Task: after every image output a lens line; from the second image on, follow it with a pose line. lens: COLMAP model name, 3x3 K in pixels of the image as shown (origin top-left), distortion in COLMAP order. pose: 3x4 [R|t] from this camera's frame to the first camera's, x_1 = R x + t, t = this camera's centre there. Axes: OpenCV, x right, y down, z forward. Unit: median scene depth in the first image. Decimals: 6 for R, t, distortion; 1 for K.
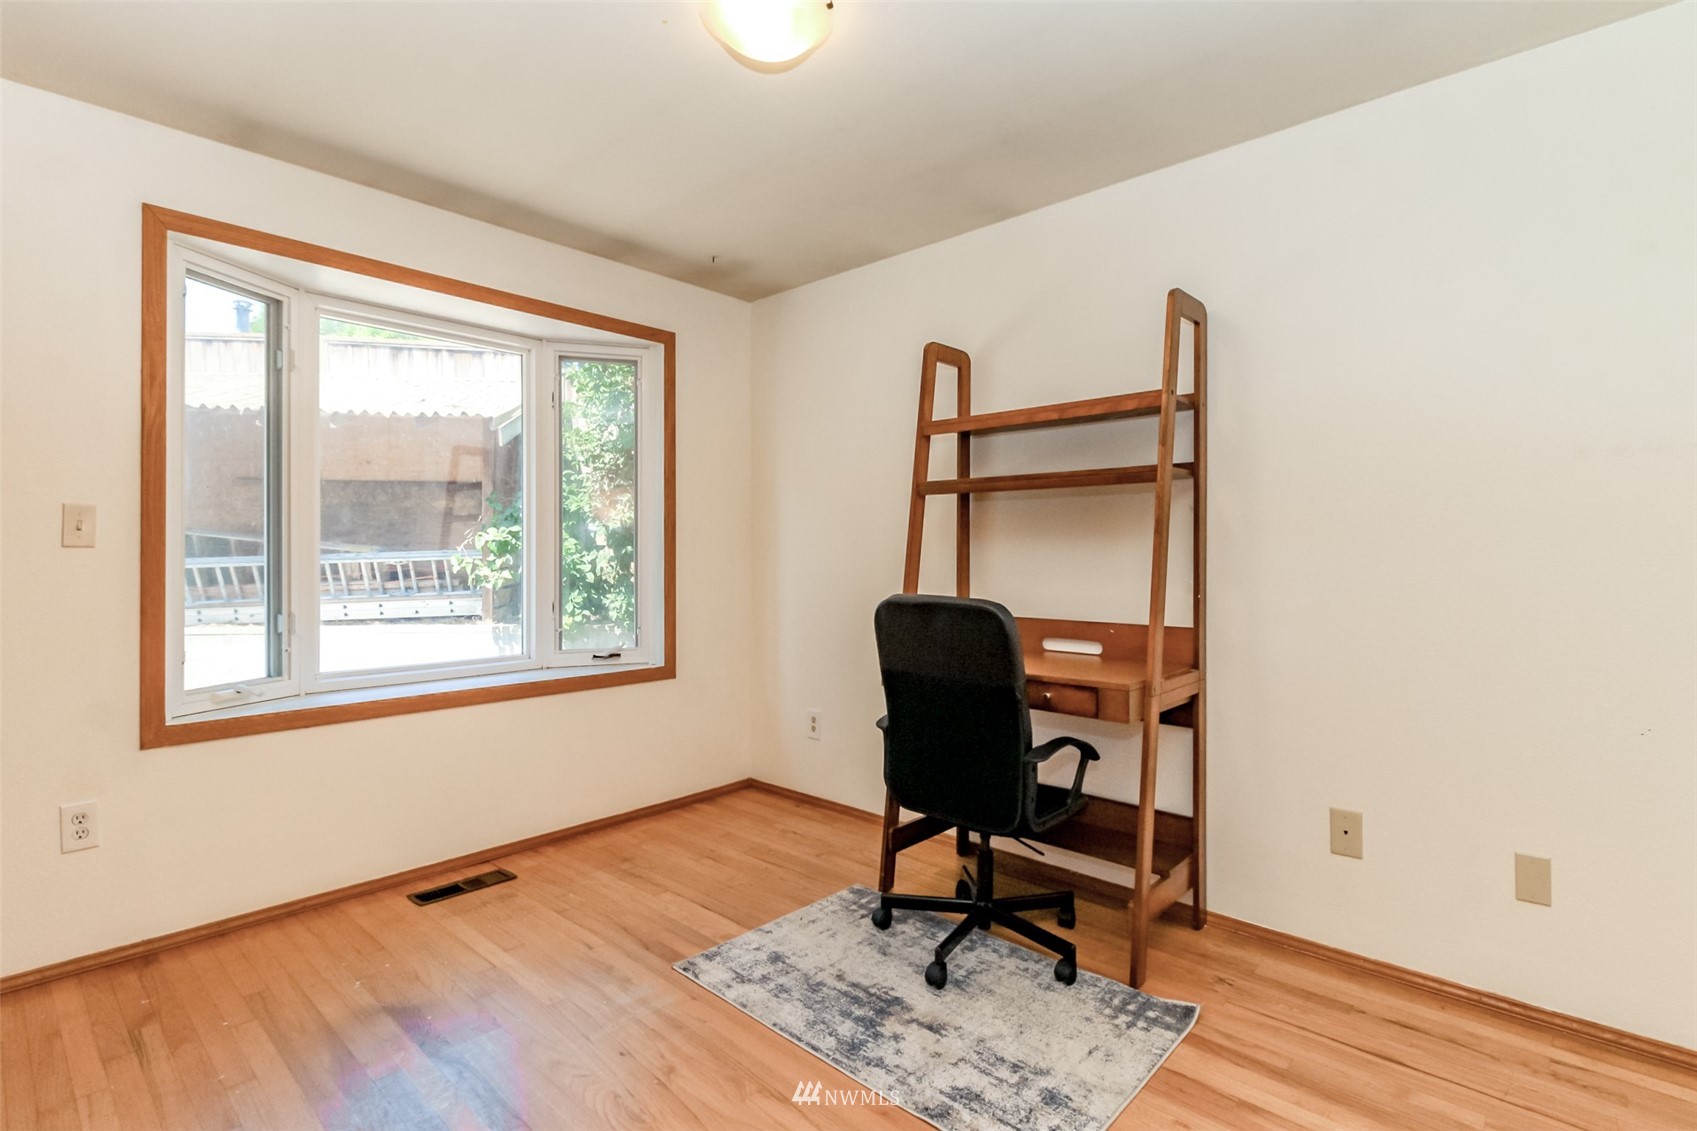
lens RADIAL K [[790.8, 0, 851.7], [0, 790.8, 554.9], [0, 0, 1]] dist [-0.000337, -0.000631]
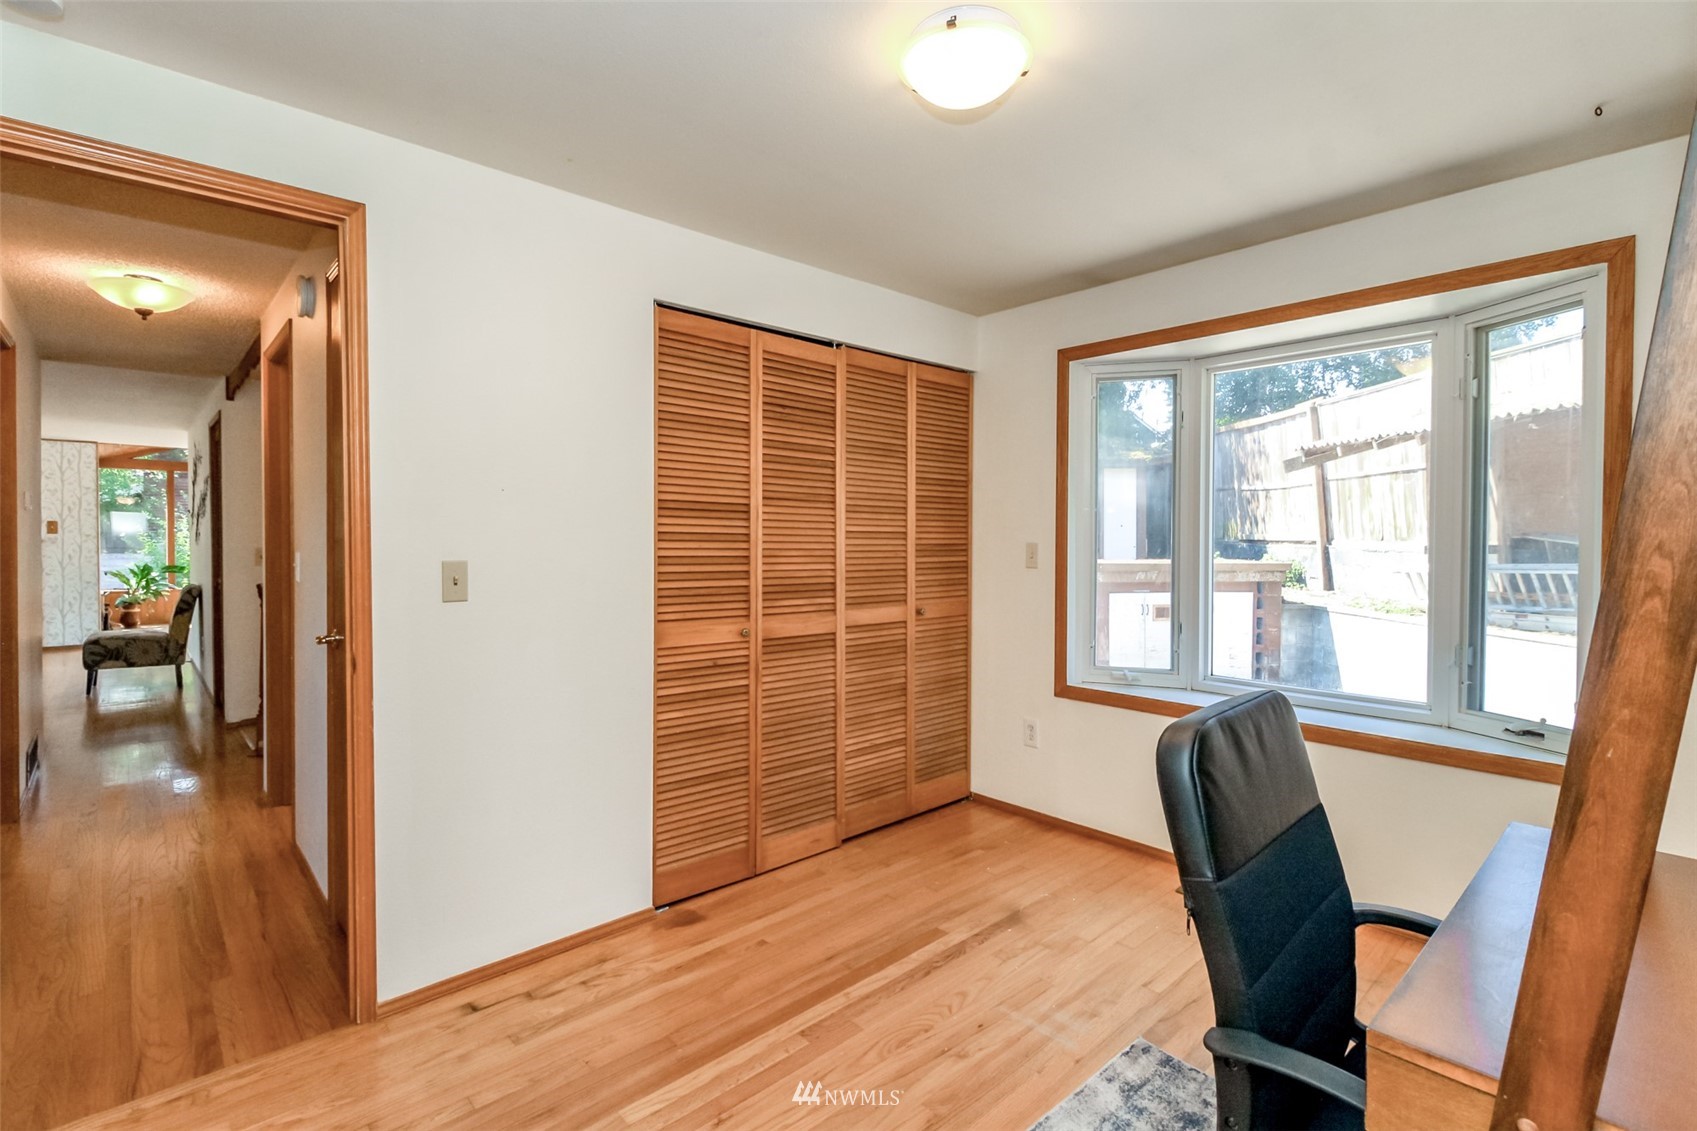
lens RADIAL K [[790.8, 0, 851.7], [0, 790.8, 554.9], [0, 0, 1]] dist [-0.000337, -0.000631]
pose [[-0.078729, 0.021076, -0.996673, 0.693534], [-0.005915, 0.999749, 0.021608, -0.068086], [0.996879, 0.007597, -0.078585, 0.702908]]
